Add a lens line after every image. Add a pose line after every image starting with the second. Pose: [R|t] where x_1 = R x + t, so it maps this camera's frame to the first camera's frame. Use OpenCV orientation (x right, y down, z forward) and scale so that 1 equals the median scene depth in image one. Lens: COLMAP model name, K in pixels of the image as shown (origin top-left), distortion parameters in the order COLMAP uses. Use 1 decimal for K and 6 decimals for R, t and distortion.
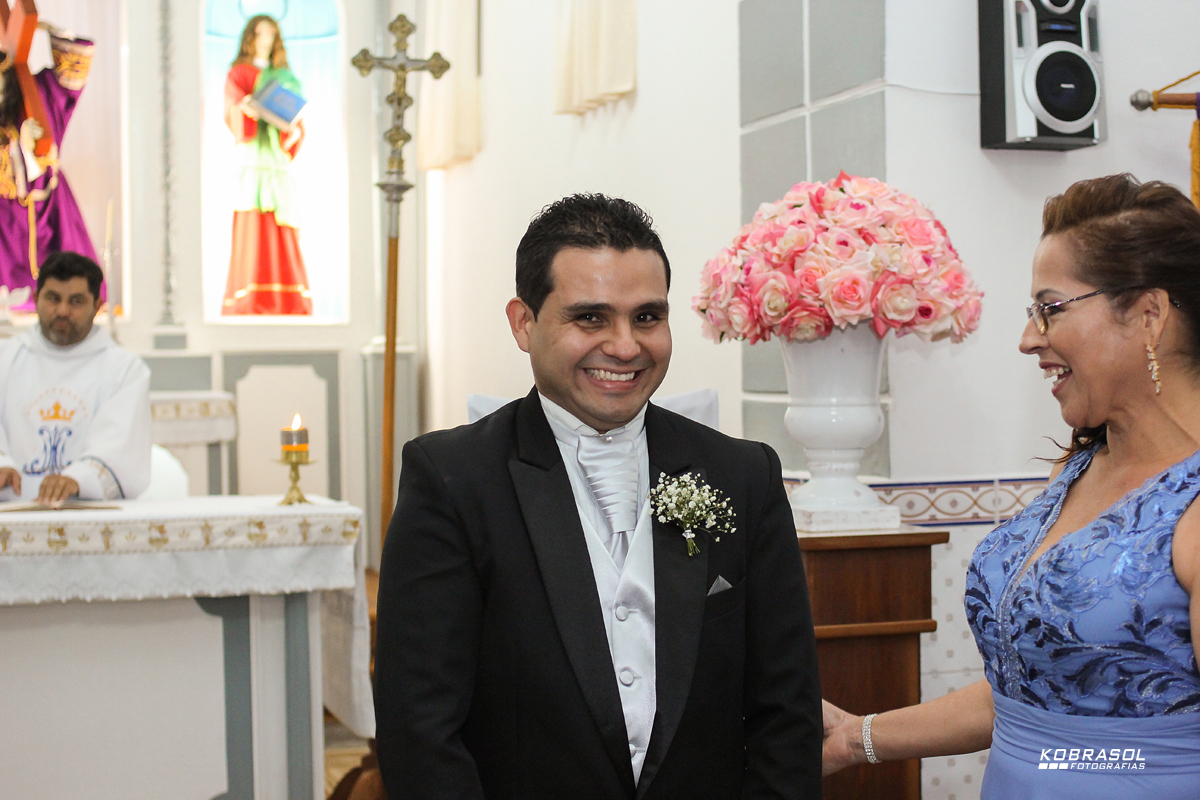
lens RADIAL K [[1850.2, 0, 605.3], [0, 1850.2, 400.6], [0, 0, 1]] dist [-0.084617, 0.000000]
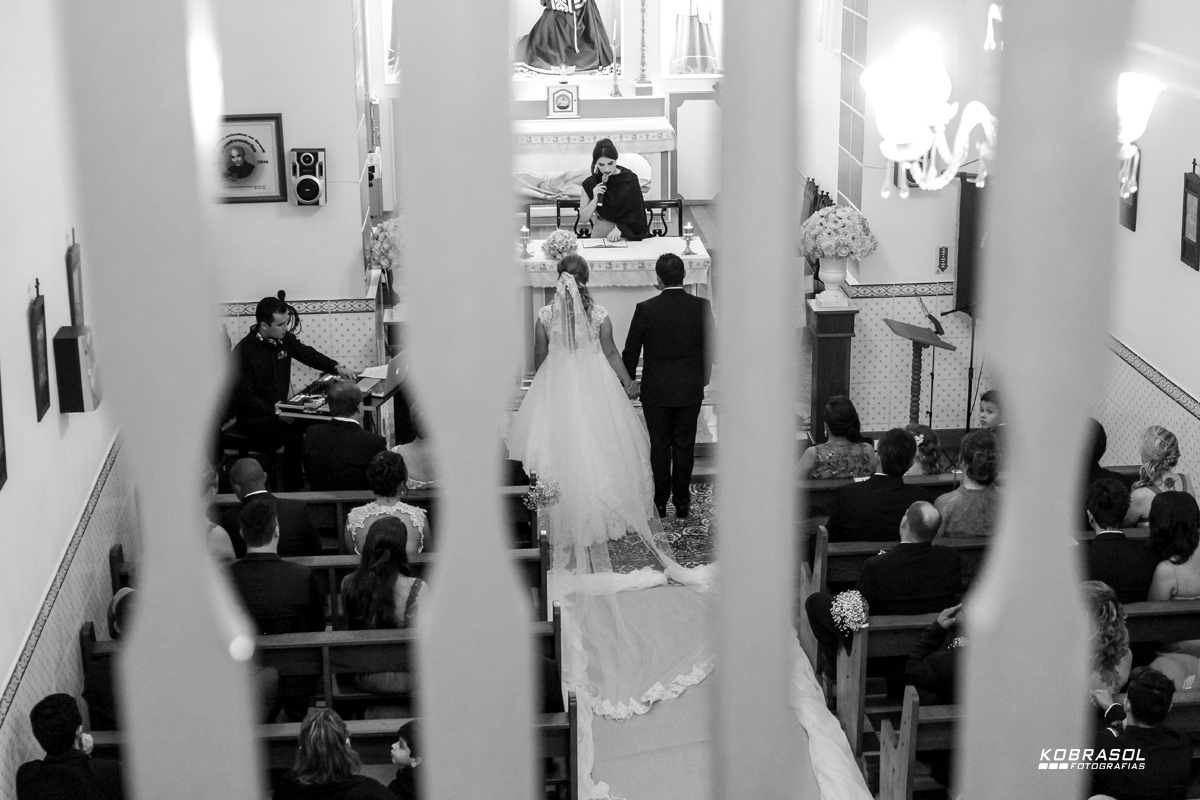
lens RADIAL K [[1850.2, 0, 599.9], [0, 1850.2, 400.3], [0, 0, 1]] dist [-0.084617, 0.000000]
pose [[0.968598, 0.079562, -0.235557, 0.213855], [-0.000866, 0.948491, 0.316802, -0.344610], [0.248629, -0.306649, 0.918776, -0.946570]]
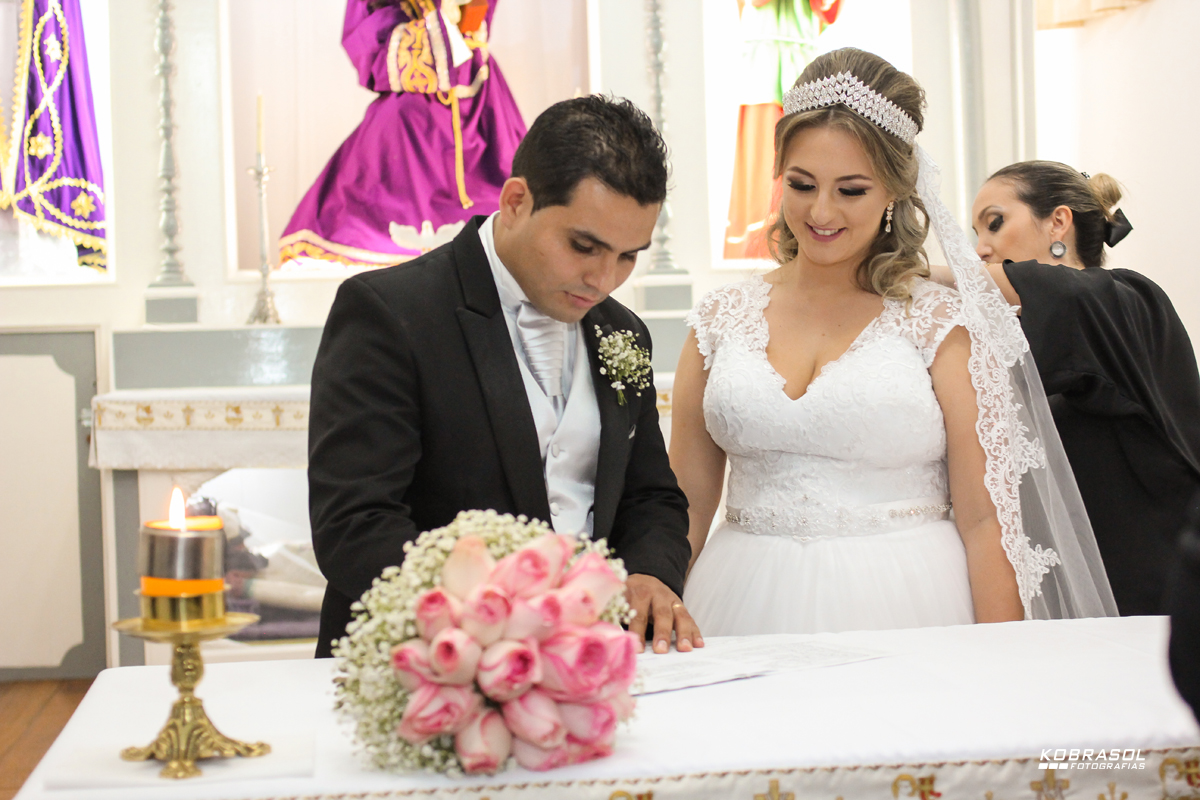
lens RADIAL K [[1850.2, 0, 594.4], [0, 1850.2, 410.0], [0, 0, 1]] dist [-0.084617, 0.000000]
pose [[0.986973, -0.009715, -0.160590, -0.152757], [0.013119, 0.999711, 0.020150, -0.004531], [0.160348, -0.021995, 0.986815, 0.322272]]
